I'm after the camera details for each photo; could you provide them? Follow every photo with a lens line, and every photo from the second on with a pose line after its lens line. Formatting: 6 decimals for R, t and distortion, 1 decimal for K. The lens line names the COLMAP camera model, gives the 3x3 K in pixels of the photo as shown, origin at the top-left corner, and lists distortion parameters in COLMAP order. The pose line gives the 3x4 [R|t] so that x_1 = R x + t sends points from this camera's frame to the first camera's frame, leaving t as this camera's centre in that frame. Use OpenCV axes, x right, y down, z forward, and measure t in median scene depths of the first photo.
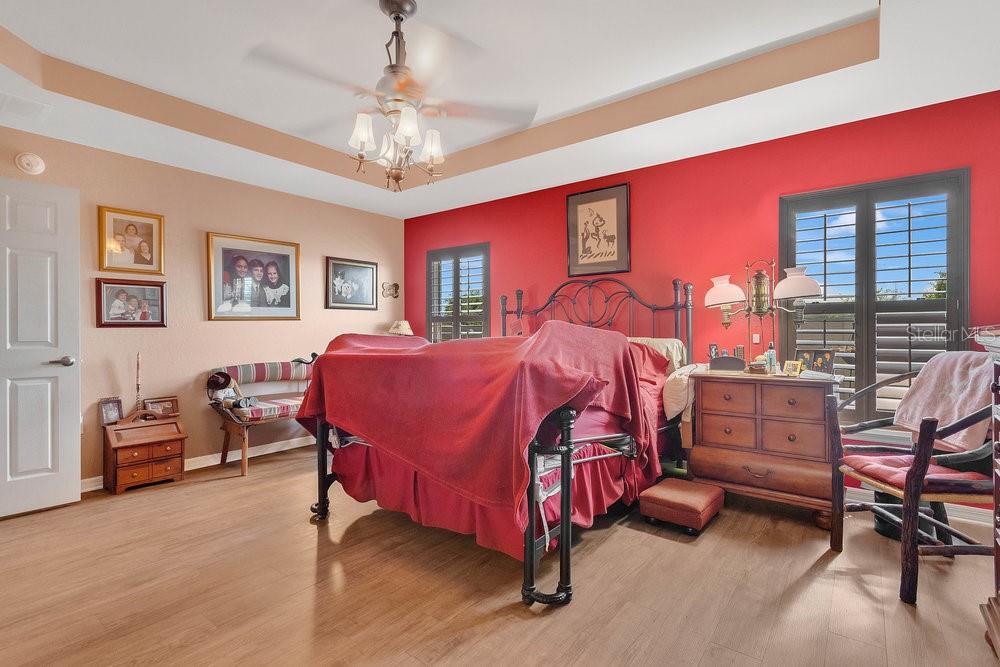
lens RADIAL K [[474.6, 0, 501.8], [0, 474.6, 330.7], [0, 0, 1]] dist [0.002142, 0.000514]
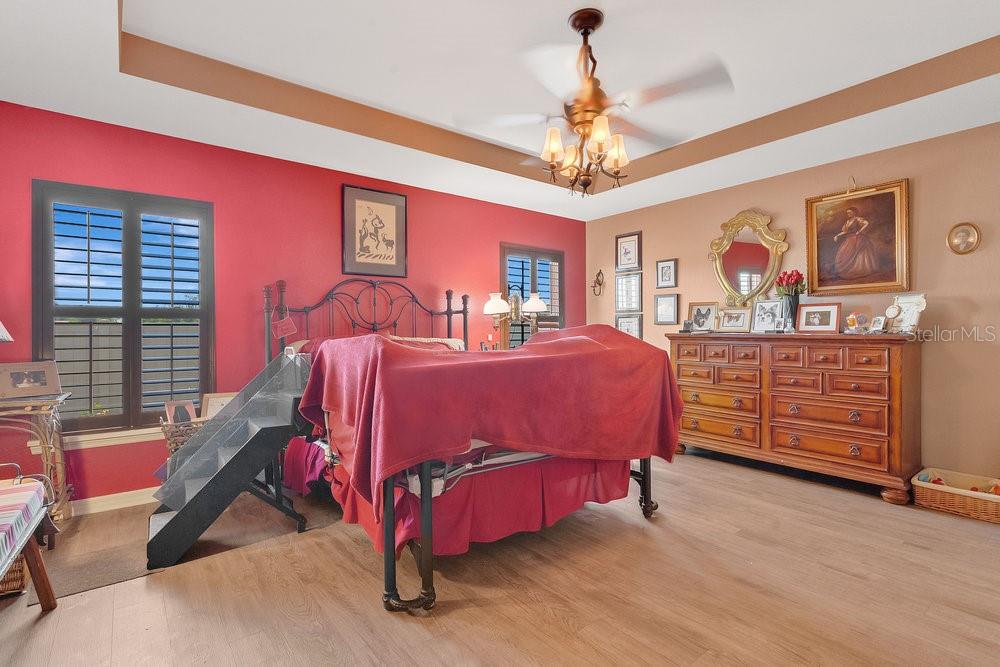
lens RADIAL K [[474.6, 0, 501.8], [0, 474.6, 330.7], [0, 0, 1]] dist [0.002142, 0.000514]
pose [[0.253769, 0.004360, 0.967255, -0.702148], [0.006184, 0.999962, -0.006130, 0.003709], [-0.967245, 0.007537, 0.253732, 0.505087]]
